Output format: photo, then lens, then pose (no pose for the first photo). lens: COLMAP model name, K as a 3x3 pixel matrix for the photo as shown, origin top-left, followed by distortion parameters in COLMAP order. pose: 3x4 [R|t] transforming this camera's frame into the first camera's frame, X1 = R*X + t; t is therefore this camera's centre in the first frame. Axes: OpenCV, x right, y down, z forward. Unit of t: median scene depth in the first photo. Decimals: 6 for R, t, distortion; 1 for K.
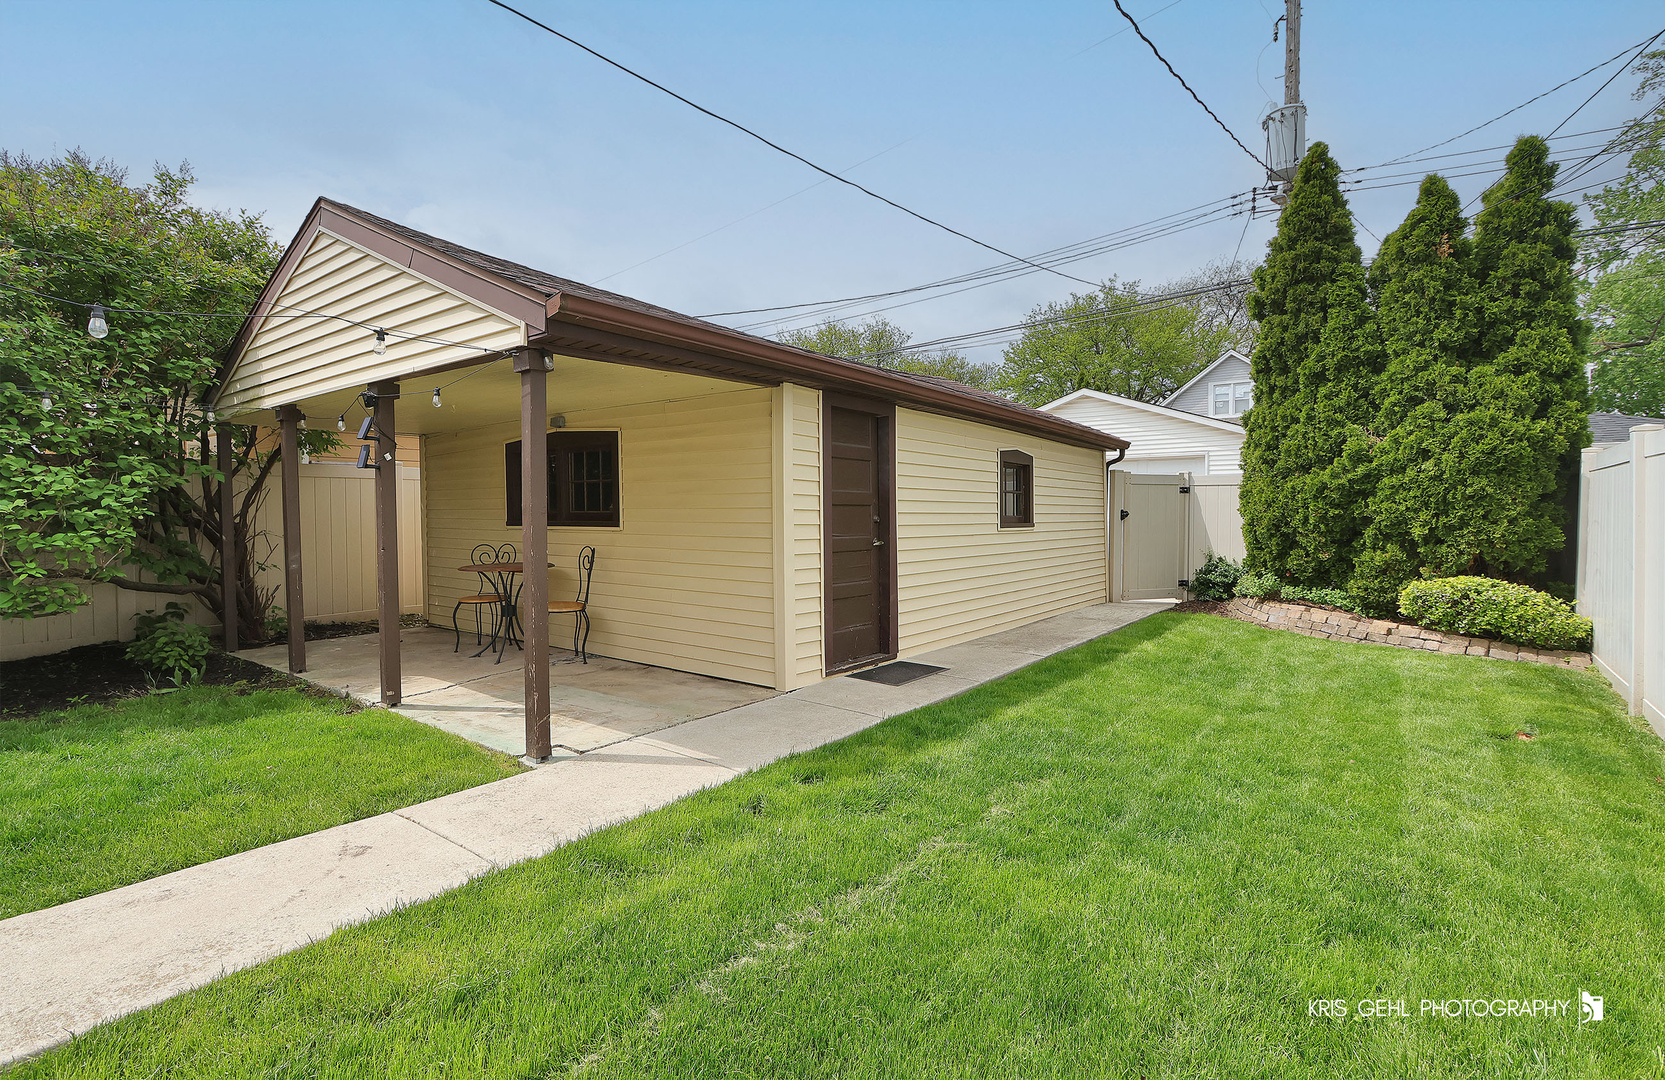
lens RADIAL K [[798.9, 0, 828.4], [0, 798.9, 539.1], [0, 0, 1]] dist [-0.000235, -0.000887]
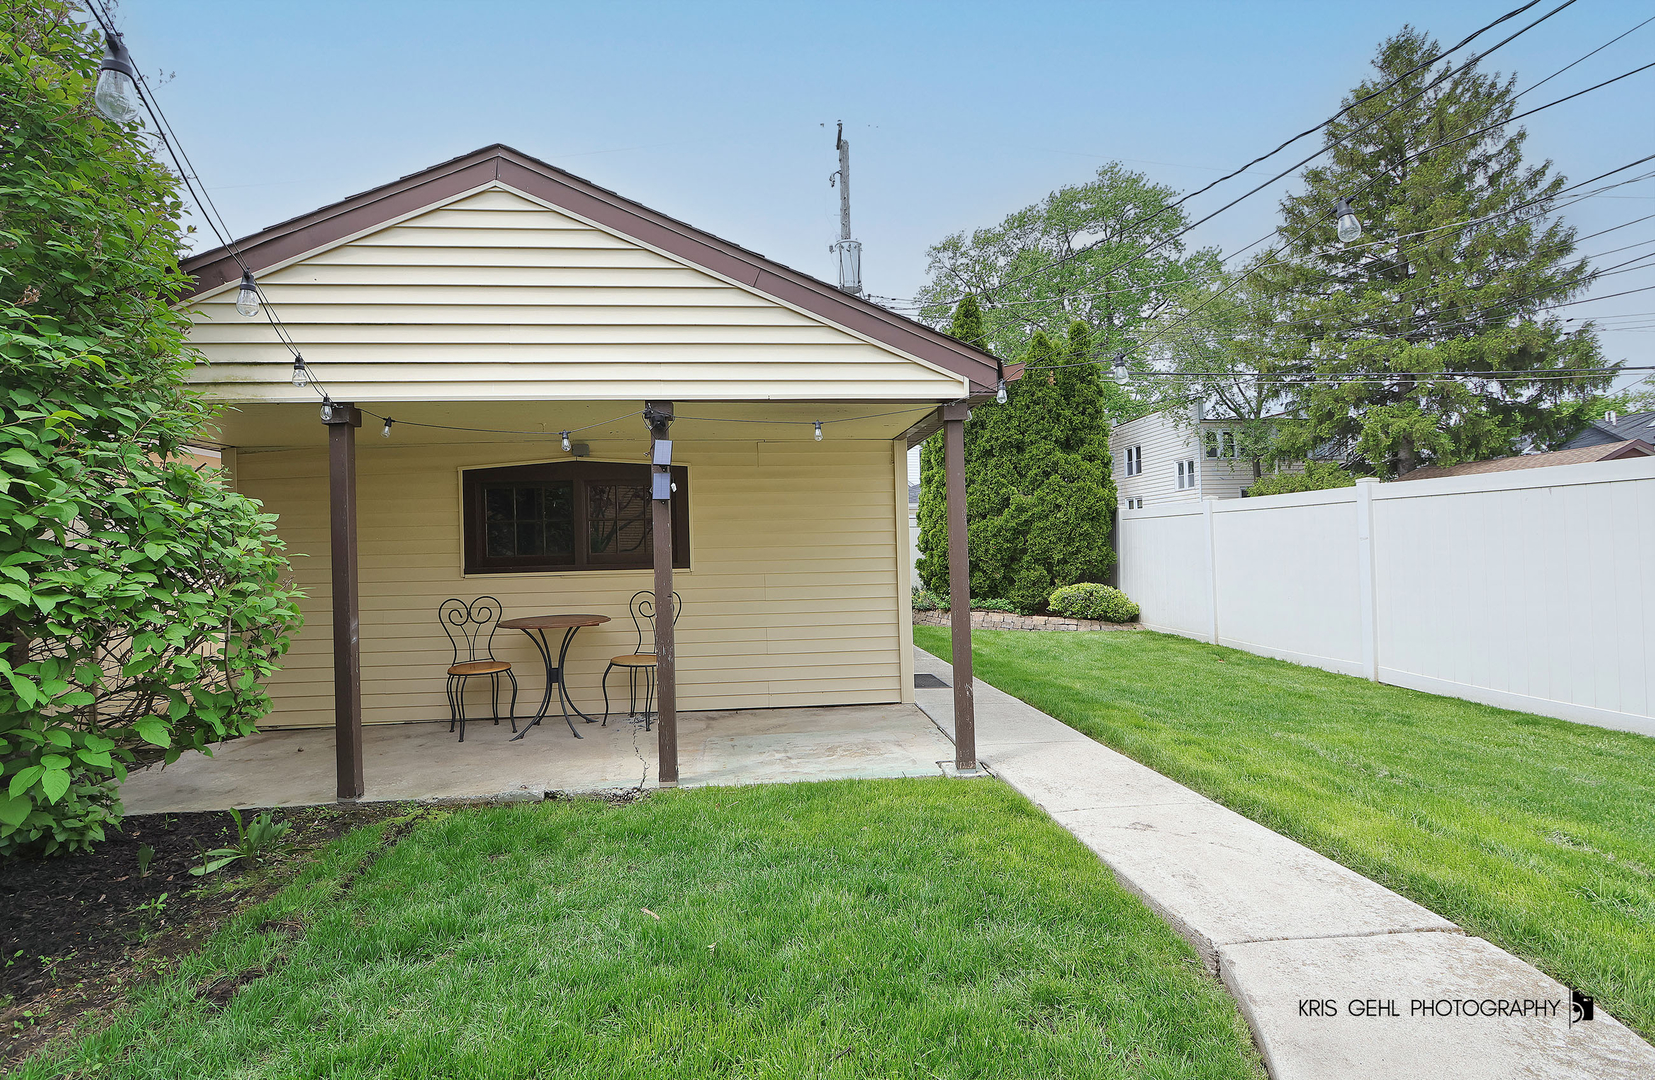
lens RADIAL K [[794.1, 0, 844.7], [0, 794.1, 542.0], [0, 0, 1]] dist [-0.000235, -0.000887]
pose [[0.721370, -0.010184, 0.692475, -0.643974], [0.046760, 0.998326, -0.034030, -0.004455], [-0.690969, 0.056928, 0.720639, 0.159994]]
